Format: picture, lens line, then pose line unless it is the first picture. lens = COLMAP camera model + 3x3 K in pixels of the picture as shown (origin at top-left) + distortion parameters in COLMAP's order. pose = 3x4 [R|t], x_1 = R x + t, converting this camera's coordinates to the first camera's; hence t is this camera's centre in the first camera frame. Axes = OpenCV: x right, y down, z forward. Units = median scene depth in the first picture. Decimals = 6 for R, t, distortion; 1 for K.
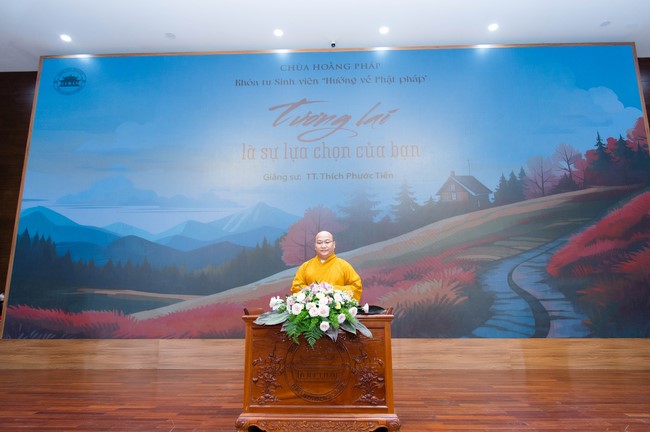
lens RADIAL K [[456.5, 0, 324.6], [0, 456.5, 216.7], [0, 0, 1]] dist [0.001557, 0.001395]
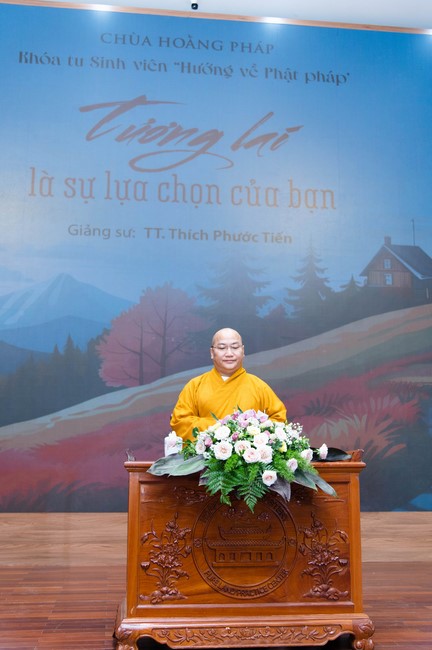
lens RADIAL K [[839.8, 0, 216.3], [0, 839.8, 324.6], [0, 0, 1]] dist [-0.012757, 0.000000]
pose [[0.985722, 0.036422, 0.164395, -0.123731], [-0.040178, 0.999001, 0.019576, 0.003221], [-0.163518, -0.025901, 0.986200, -0.060424]]
